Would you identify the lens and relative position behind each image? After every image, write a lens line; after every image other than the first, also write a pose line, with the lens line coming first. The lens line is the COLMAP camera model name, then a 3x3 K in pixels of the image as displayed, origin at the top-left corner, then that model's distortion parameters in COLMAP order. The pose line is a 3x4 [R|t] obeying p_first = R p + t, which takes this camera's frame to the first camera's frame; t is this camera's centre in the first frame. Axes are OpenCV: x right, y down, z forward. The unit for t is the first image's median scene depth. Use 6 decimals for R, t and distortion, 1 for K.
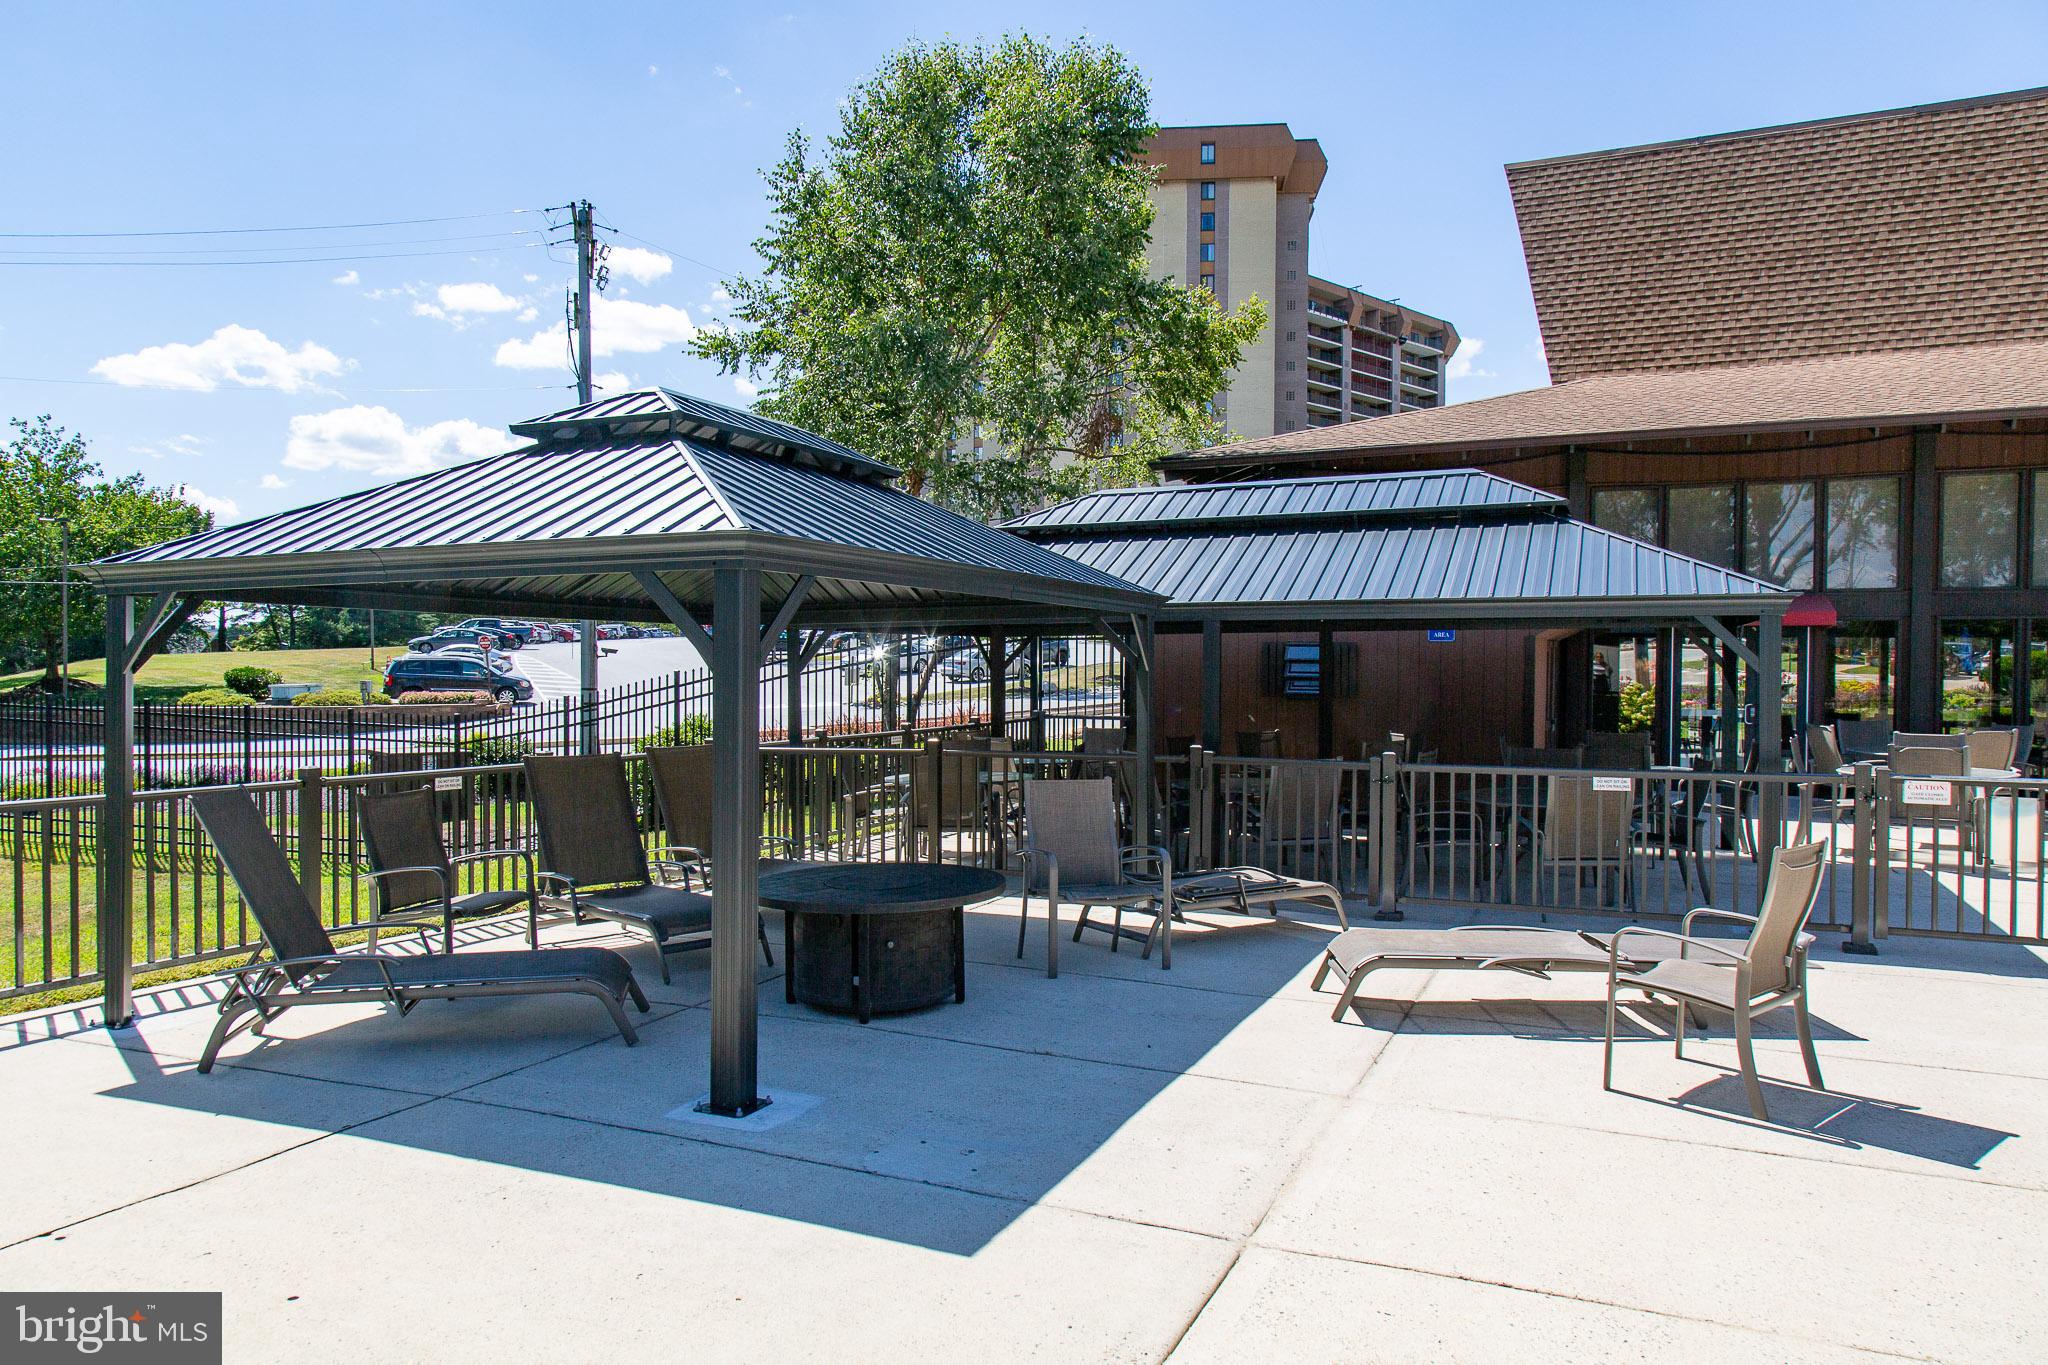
lens RADIAL K [[1406.8, 0, 1024.0], [0, 1406.8, 682.5], [0, 0, 1]] dist [-0.000726, 0.002512]
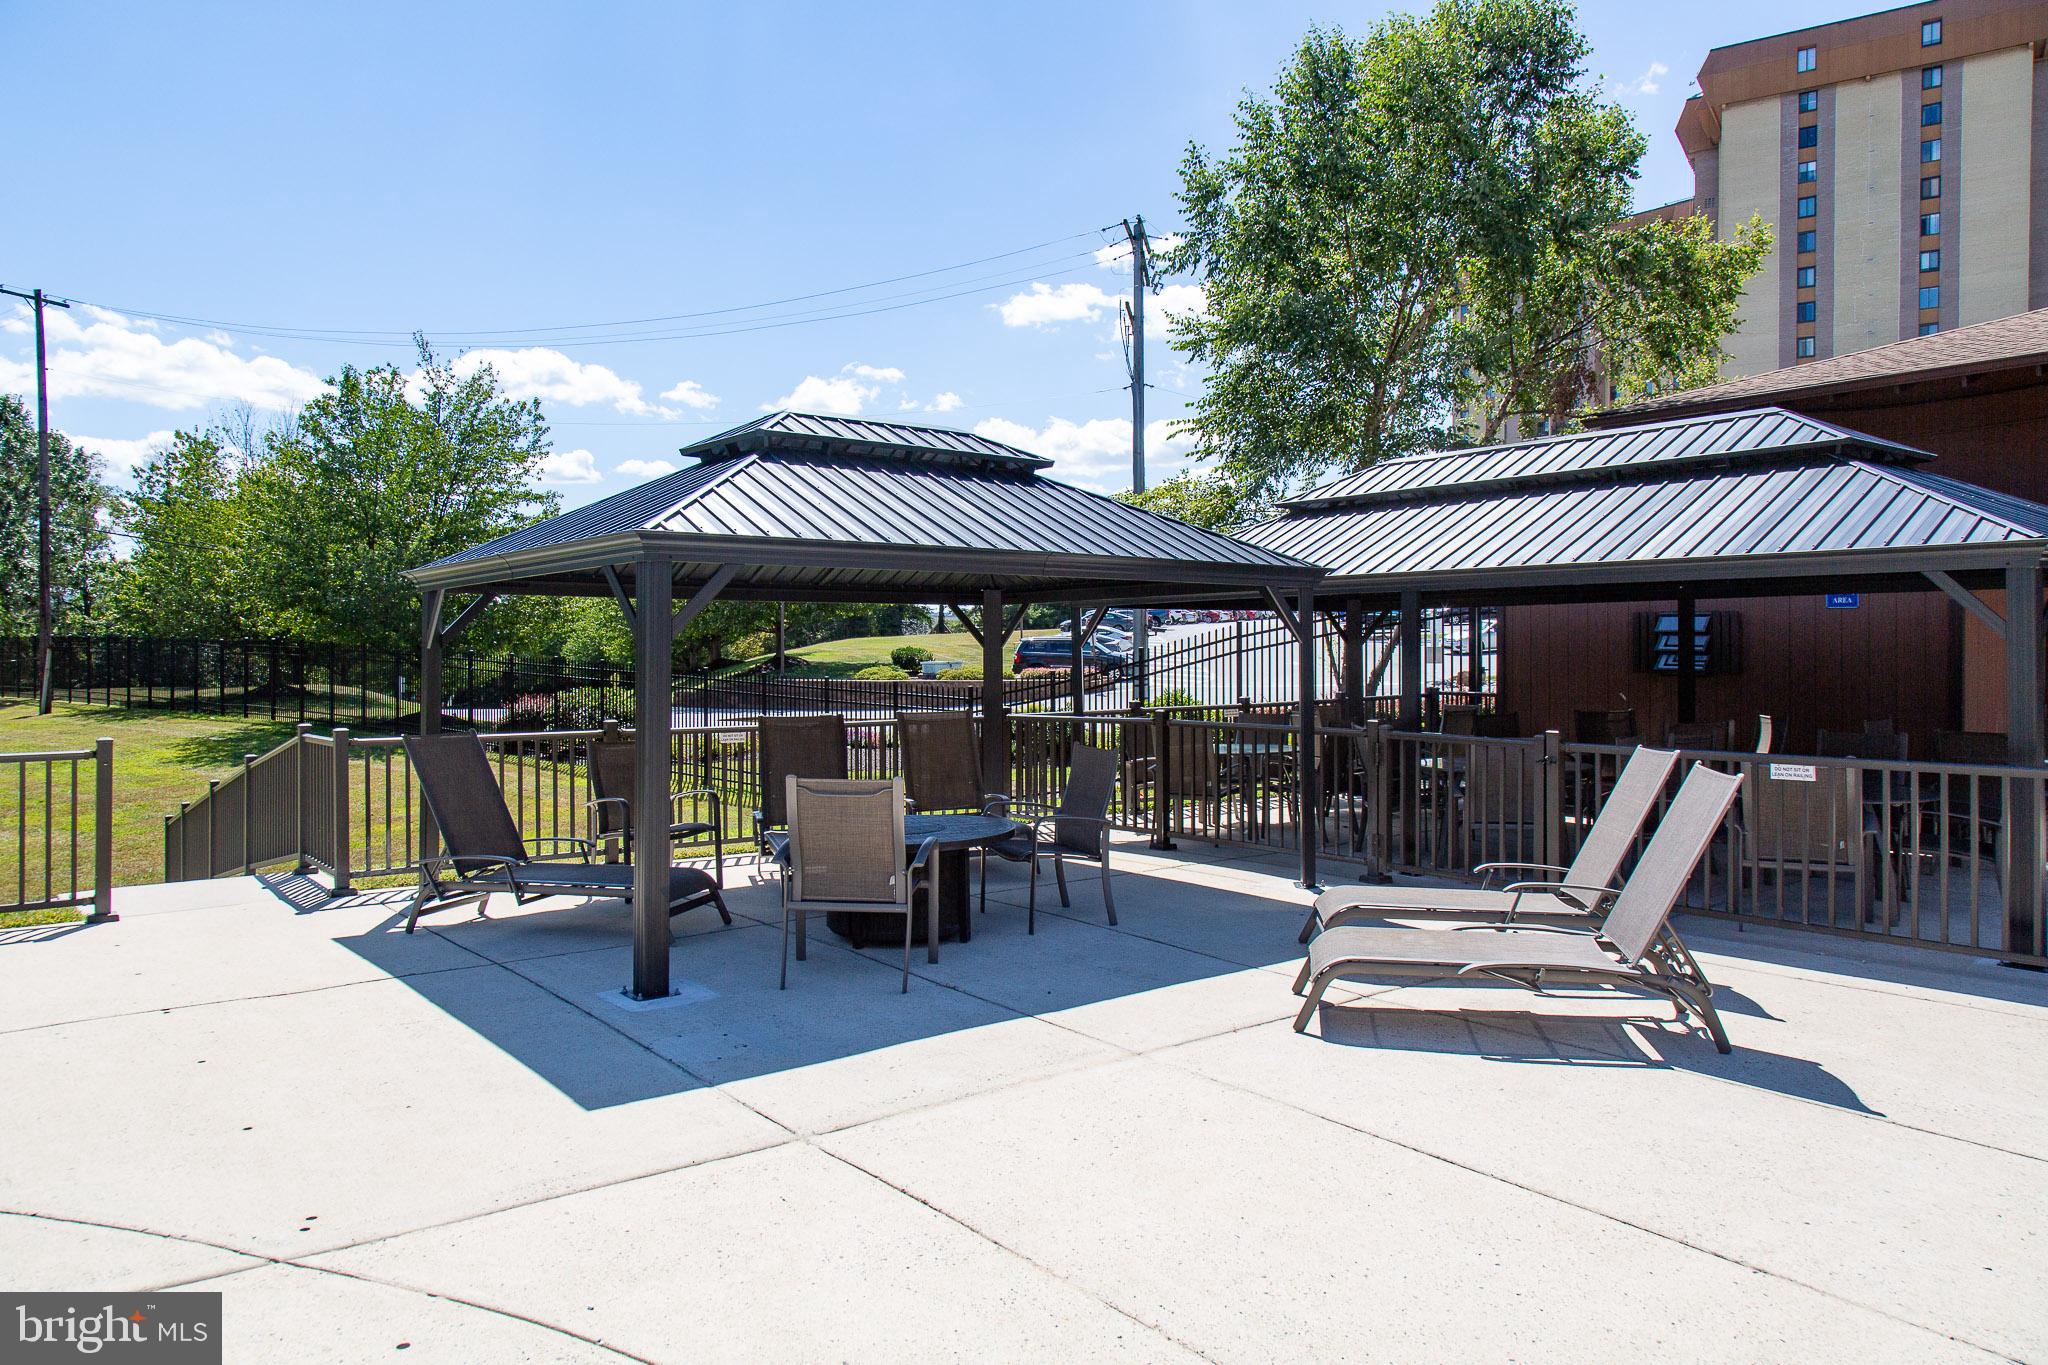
lens RADIAL K [[1398.8, 0, 1025.6], [0, 1398.8, 653.8], [0, 0, 1]] dist [0.004222, 0.005882]
pose [[0.887896, -0.002965, -0.460035, 0.295202], [0.000596, 0.999986, -0.005295, 0.003558], [0.460044, 0.004427, 0.887885, 0.024291]]
